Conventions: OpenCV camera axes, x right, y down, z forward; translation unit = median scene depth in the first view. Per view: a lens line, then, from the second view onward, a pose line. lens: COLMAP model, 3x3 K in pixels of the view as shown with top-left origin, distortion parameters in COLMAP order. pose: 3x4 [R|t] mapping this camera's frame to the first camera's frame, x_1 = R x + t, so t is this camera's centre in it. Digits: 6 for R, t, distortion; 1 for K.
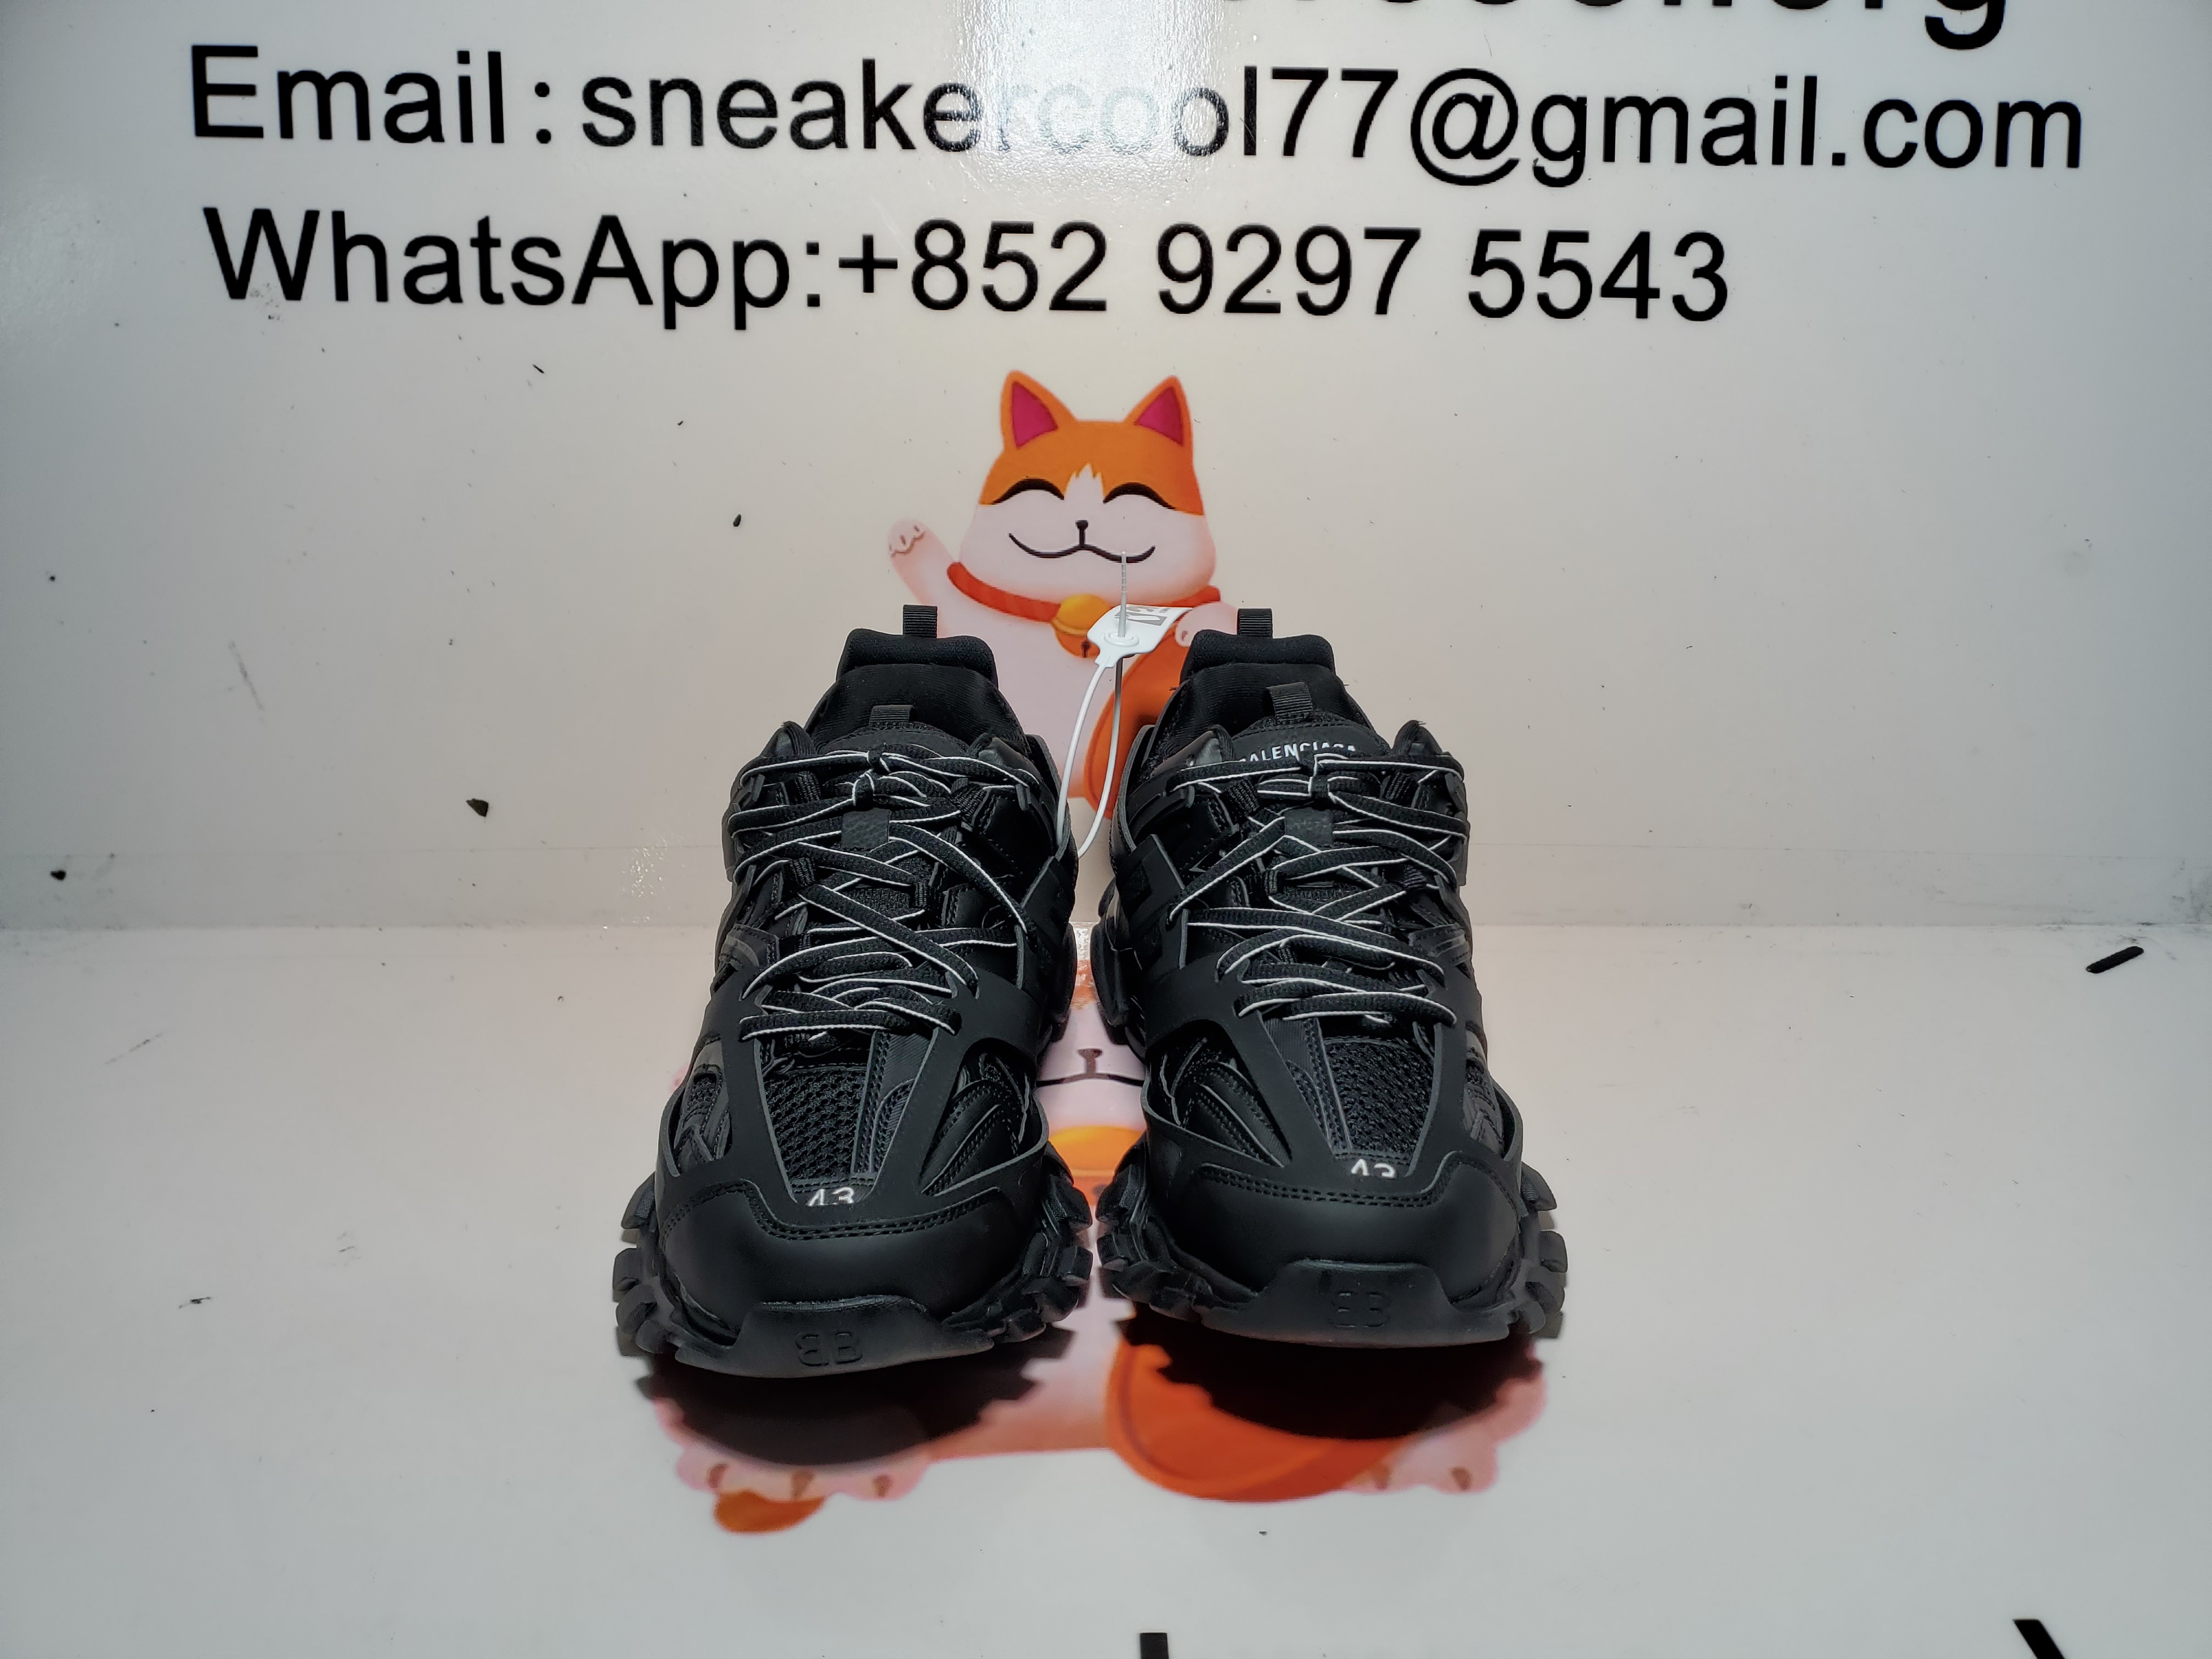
lens RADIAL K [[1703.8, 0, 1103.6], [0, 1703.8, 868.1], [0, 0, 1]] dist [0.006251, 0.003170]
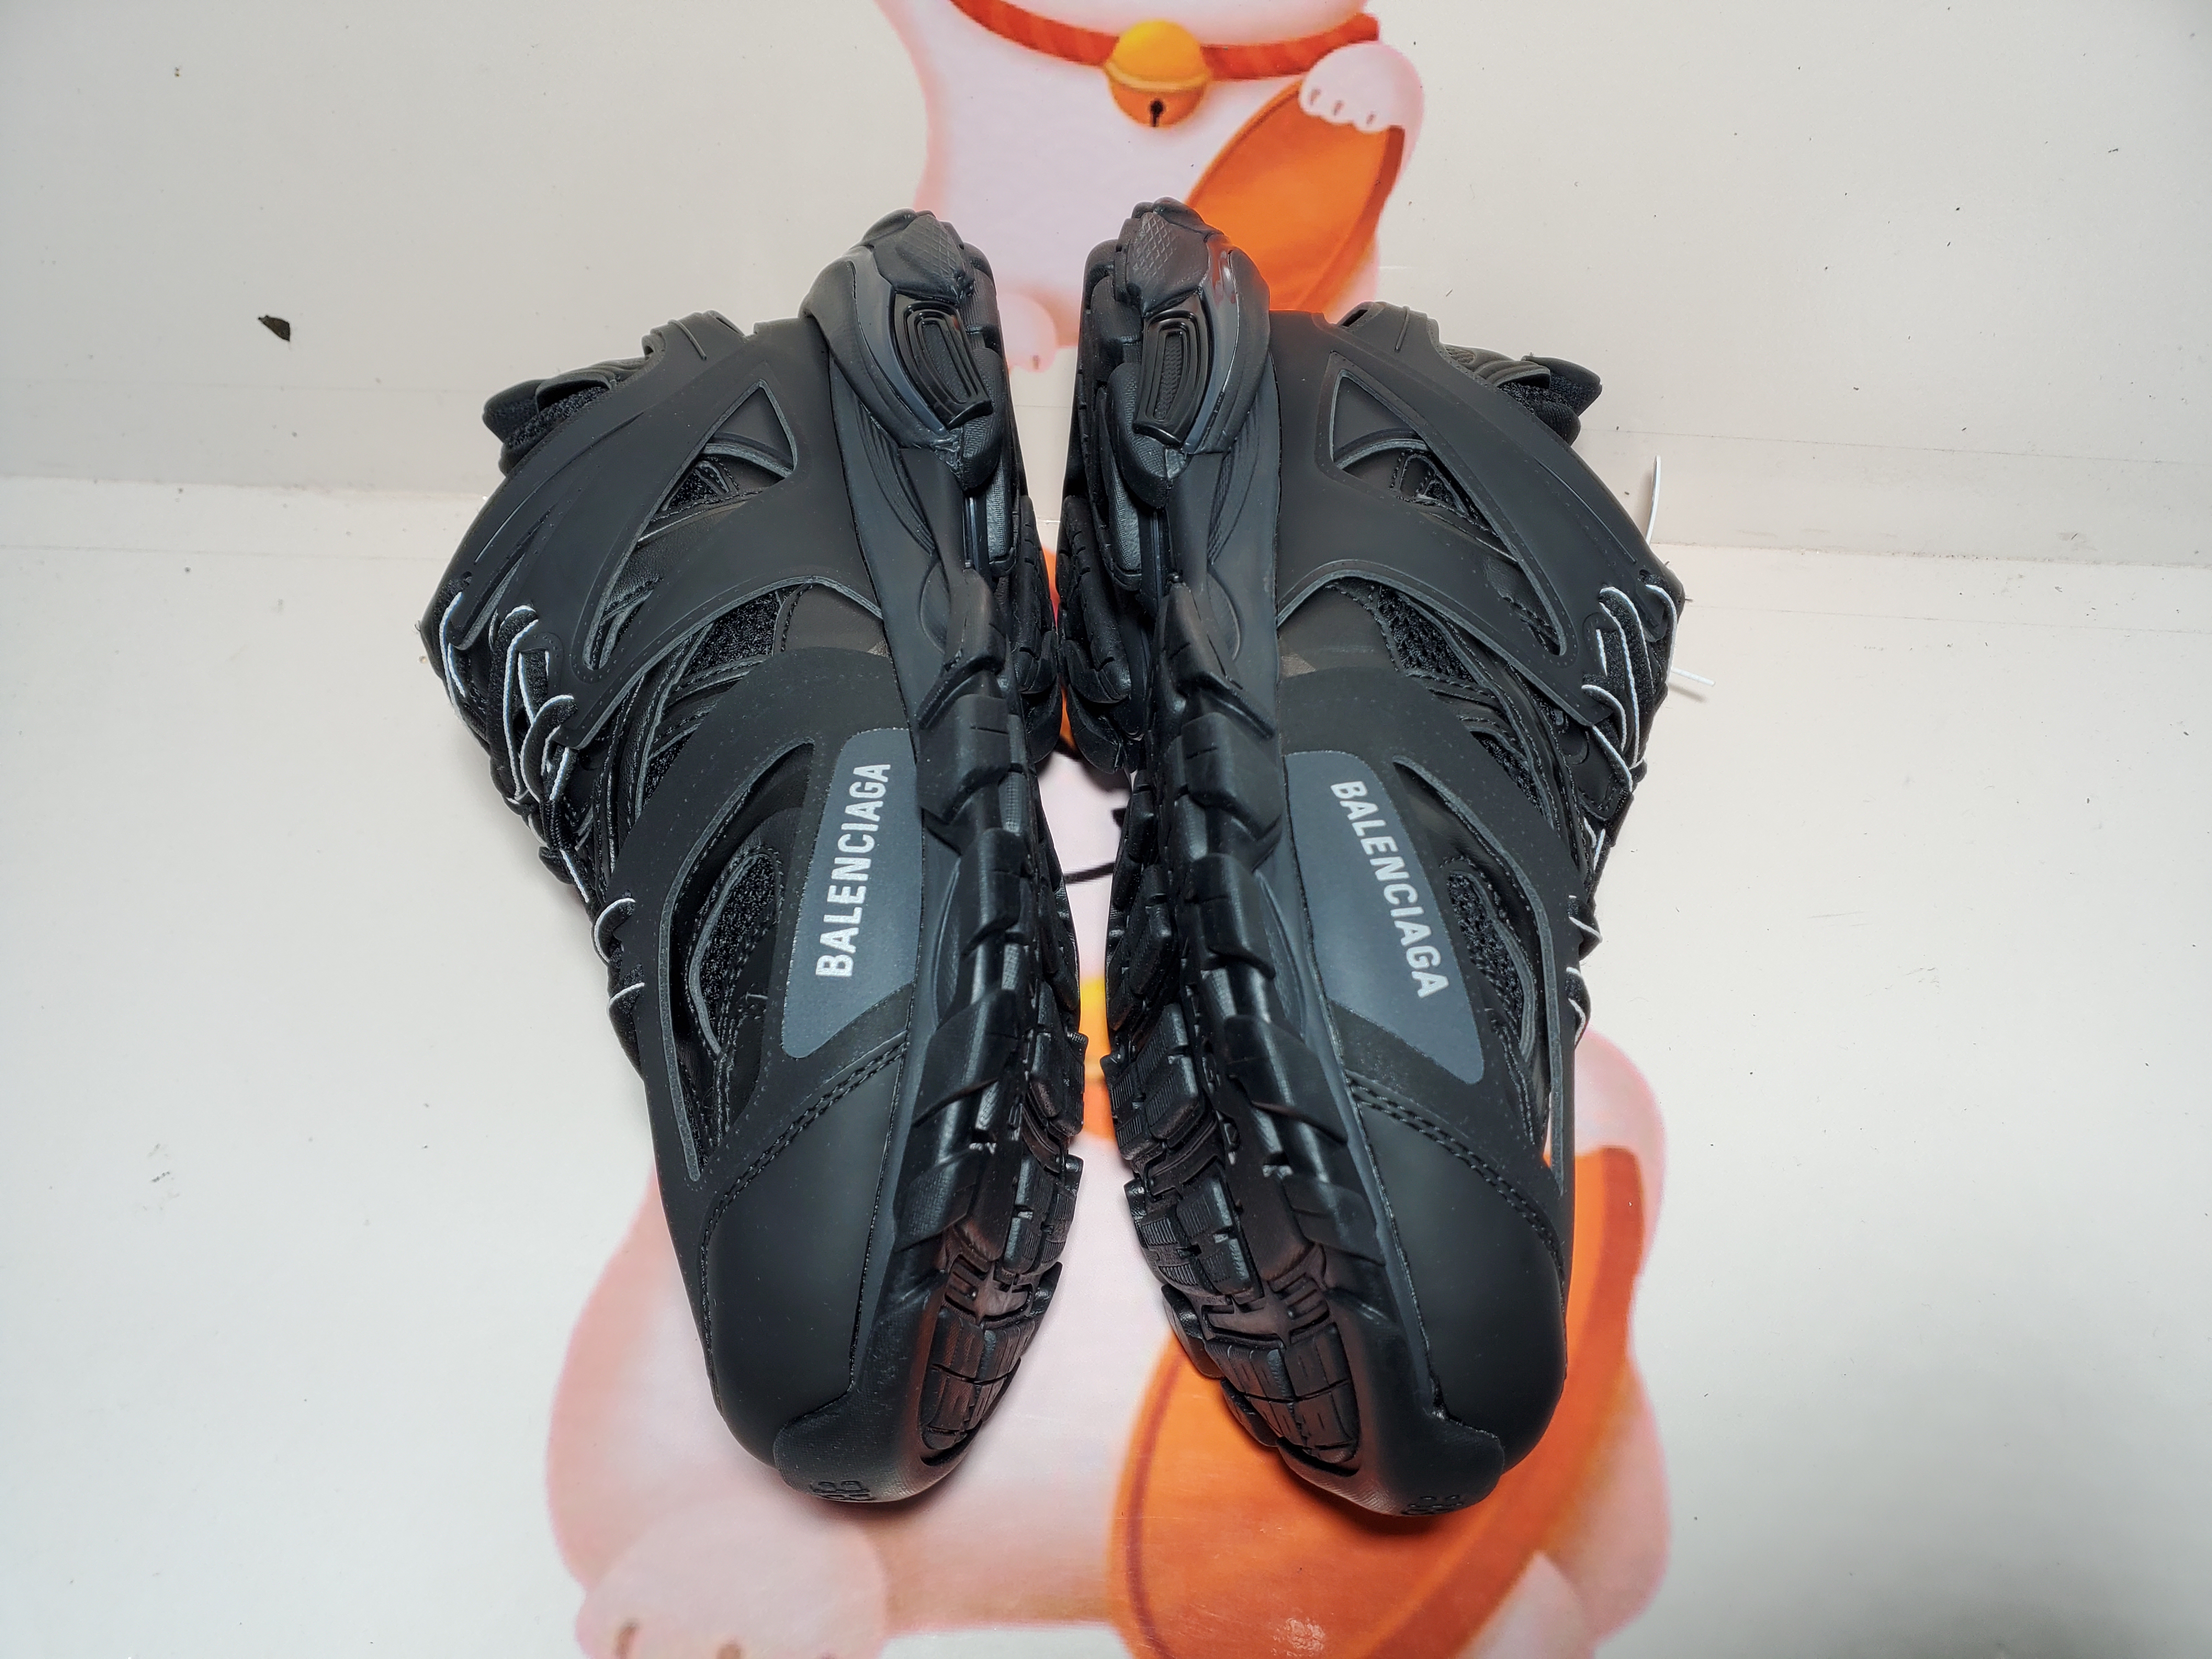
lens RADIAL K [[1712.6, 0, 1075.2], [0, 1712.6, 900.6], [0, 0, 1]] dist [0.000070, 0.009543]
pose [[0.997895, 0.055674, -0.033253, -0.003015], [-0.028760, 0.839533, 0.542547, -0.227759], [0.058123, -0.540449, 0.839367, 0.301960]]
